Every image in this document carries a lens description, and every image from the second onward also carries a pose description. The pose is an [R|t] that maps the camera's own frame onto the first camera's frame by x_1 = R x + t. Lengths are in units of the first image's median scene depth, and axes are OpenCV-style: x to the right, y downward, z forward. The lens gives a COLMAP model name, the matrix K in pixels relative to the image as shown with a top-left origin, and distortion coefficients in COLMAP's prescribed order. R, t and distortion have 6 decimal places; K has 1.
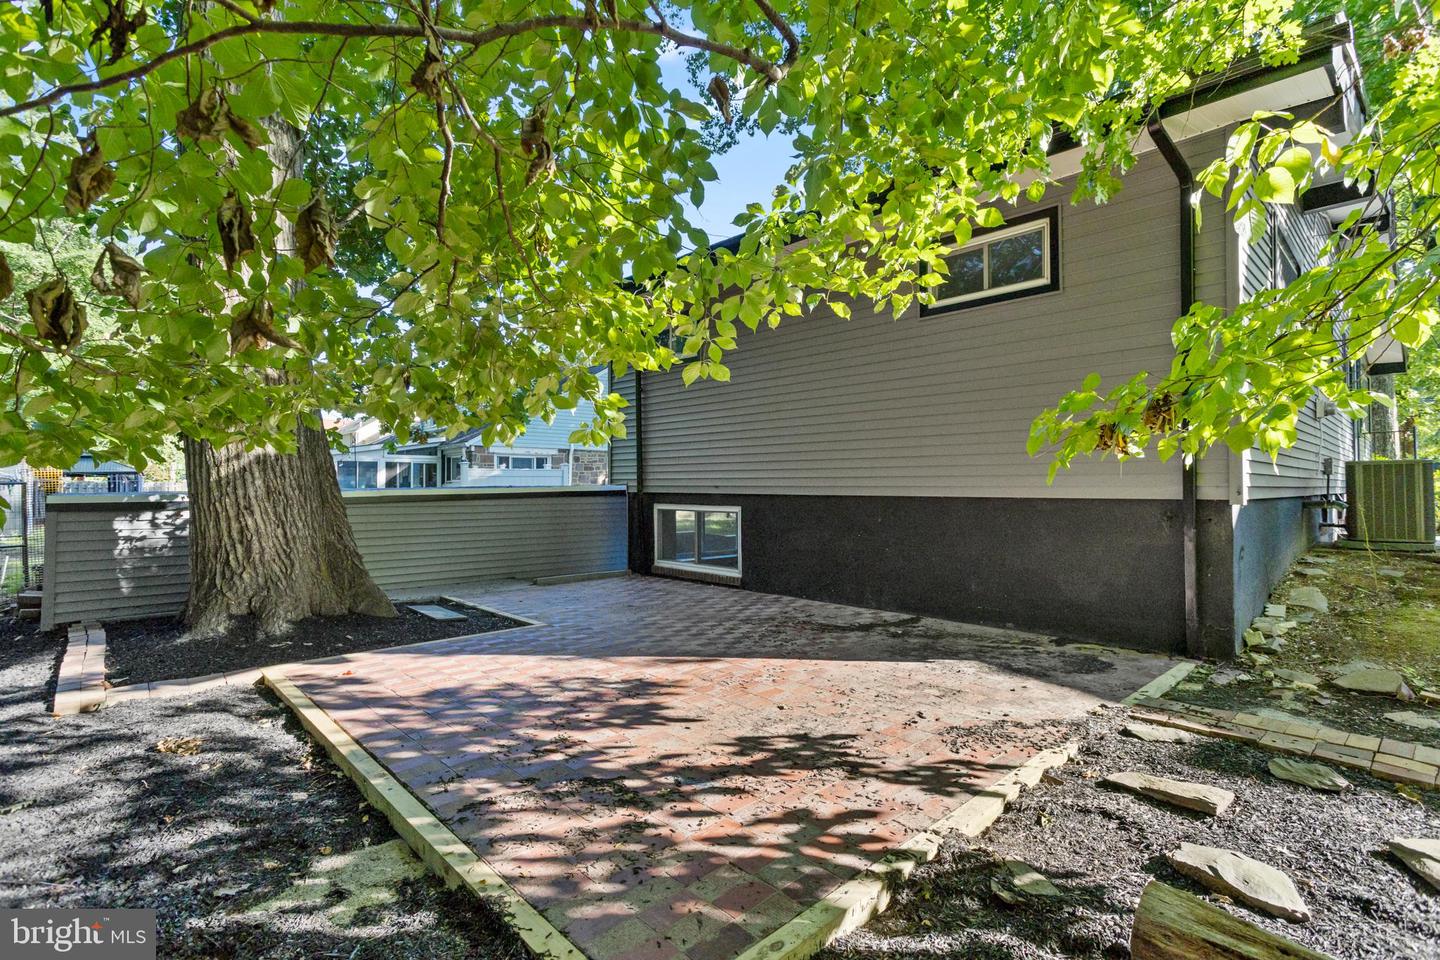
lens RADIAL K [[696.3, 0, 711.8], [0, 696.3, 476.4], [0, 0, 1]] dist [0.003997, 0.002542]
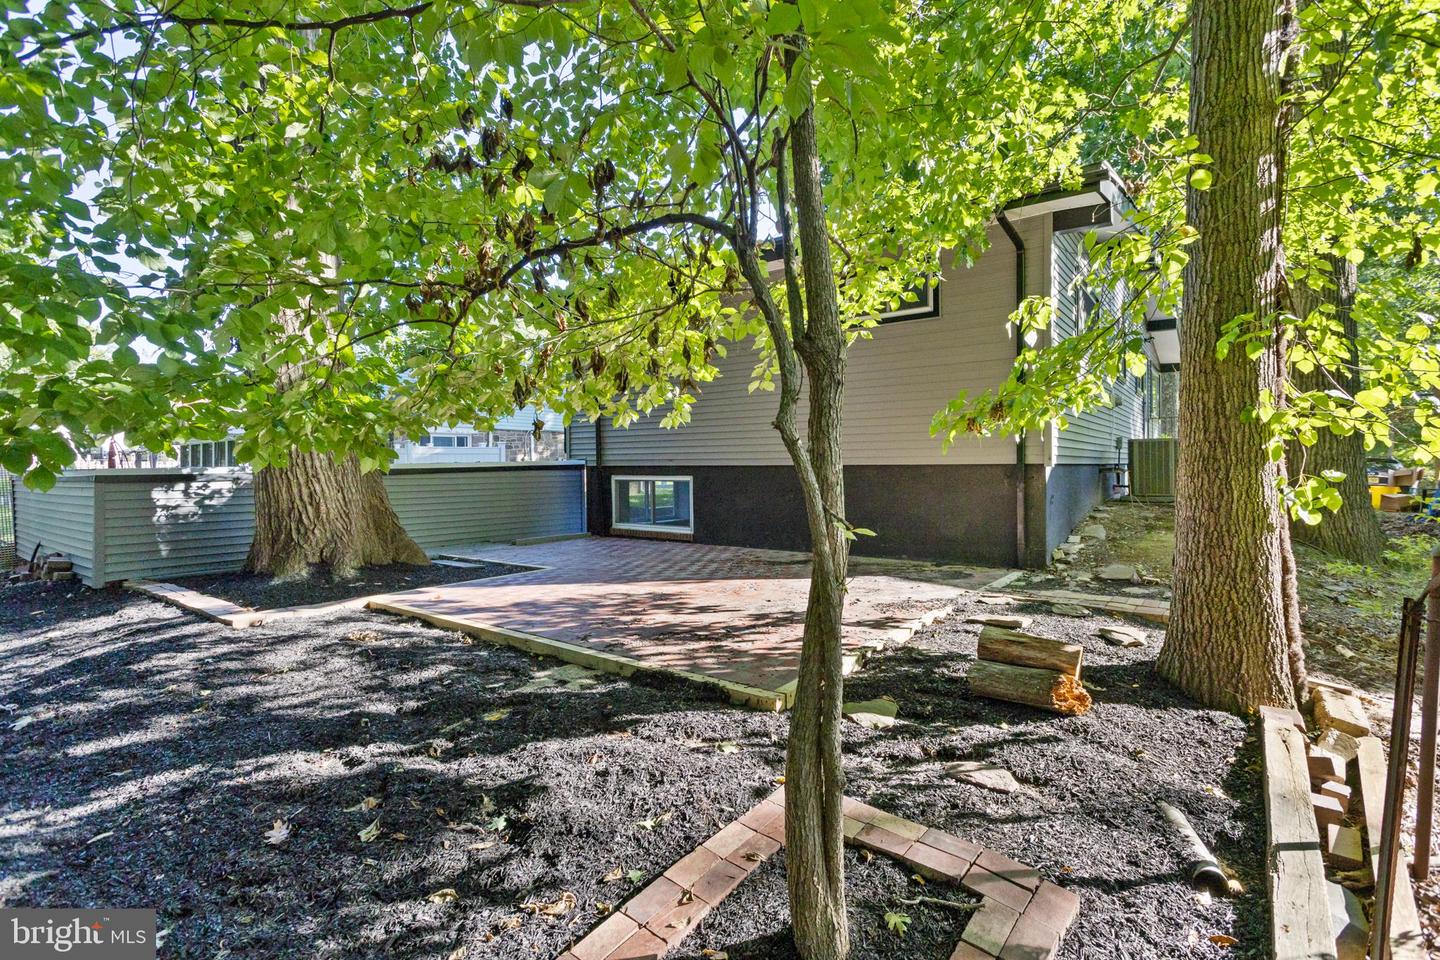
lens RADIAL K [[696.3, 0, 713.4], [0, 696.3, 476.9], [0, 0, 1]] dist [0.003997, 0.002542]
pose [[0.986653, -0.008048, 0.162637, -0.221007], [0.003263, 0.999555, 0.029664, 0.015974], [-0.162803, -0.028737, 0.986240, -0.388955]]
